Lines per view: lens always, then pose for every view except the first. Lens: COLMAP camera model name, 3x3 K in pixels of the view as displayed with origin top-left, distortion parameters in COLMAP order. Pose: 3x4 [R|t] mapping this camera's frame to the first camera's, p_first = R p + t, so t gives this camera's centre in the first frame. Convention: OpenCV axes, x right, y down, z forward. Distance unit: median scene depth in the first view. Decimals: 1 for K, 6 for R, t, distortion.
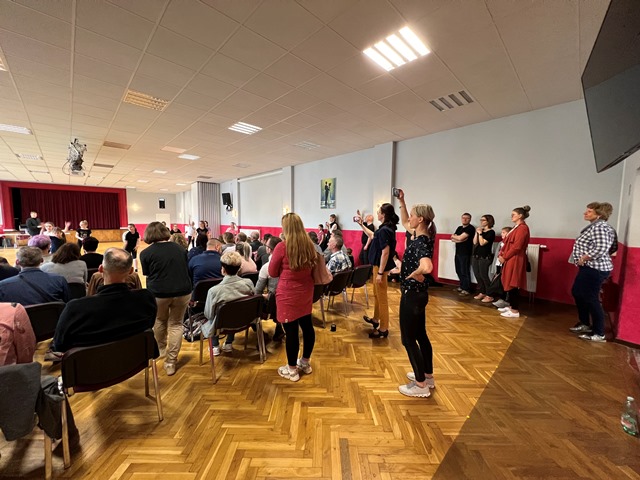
lens RADIAL K [[255.0, 0, 320.4], [0, 255.0, 240.3], [0, 0, 1]] dist [0.000546, -0.000025]
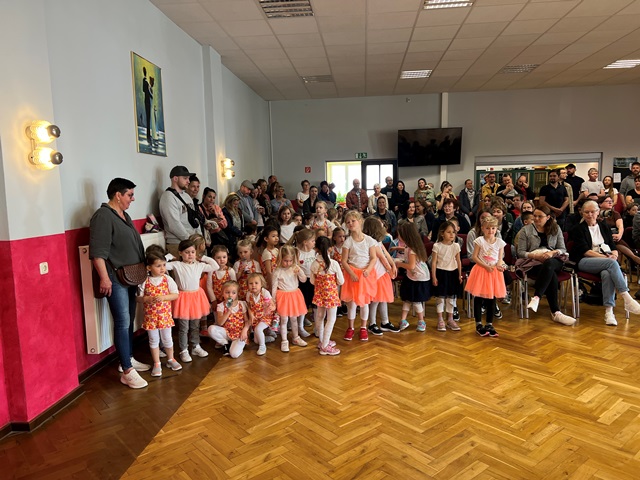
lens RADIAL K [[478.8, 0, 317.9], [0, 478.8, 246.7], [0, 0, 1]] dist [0.063033, -0.068484]
pose [[-0.641720, -0.082618, 0.762476, -0.395912], [0.083494, 0.980746, 0.176539, -0.066833], [-0.762381, 0.176951, -0.622466, 0.836430]]
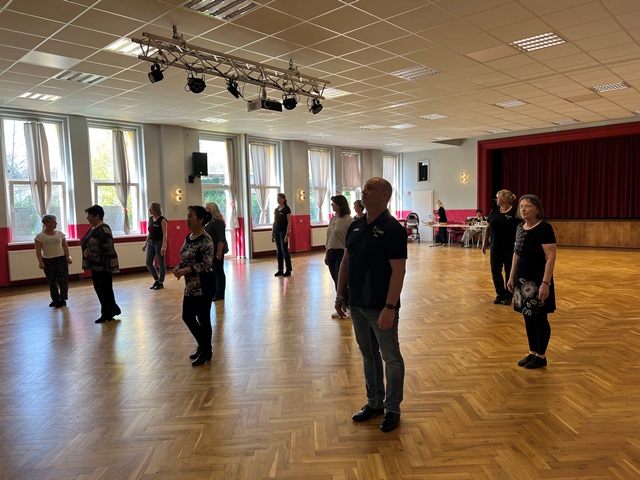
lens RADIAL K [[478.8, 0, 321.7], [0, 478.8, 245.7], [0, 0, 1]] dist [0.063033, -0.068484]
pose [[0.041033, 0.078750, -0.996050, -0.035763], [-0.055382, 0.995536, 0.076428, -0.048356], [0.997622, 0.052027, 0.045211, 0.625952]]
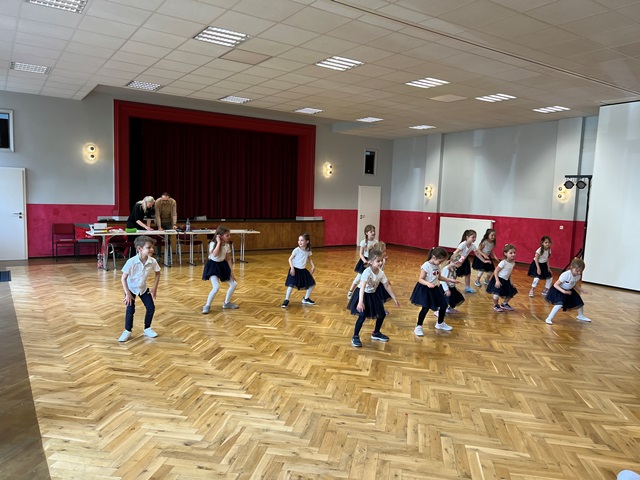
lens RADIAL K [[478.8, 0, 321.3], [0, 478.8, 245.2], [0, 0, 1]] dist [0.063033, -0.068484]
pose [[0.983281, 0.045713, -0.176266, -0.860754], [-0.042436, 0.998850, 0.022314, -0.032186], [0.177084, -0.014461, 0.984090, 0.302660]]
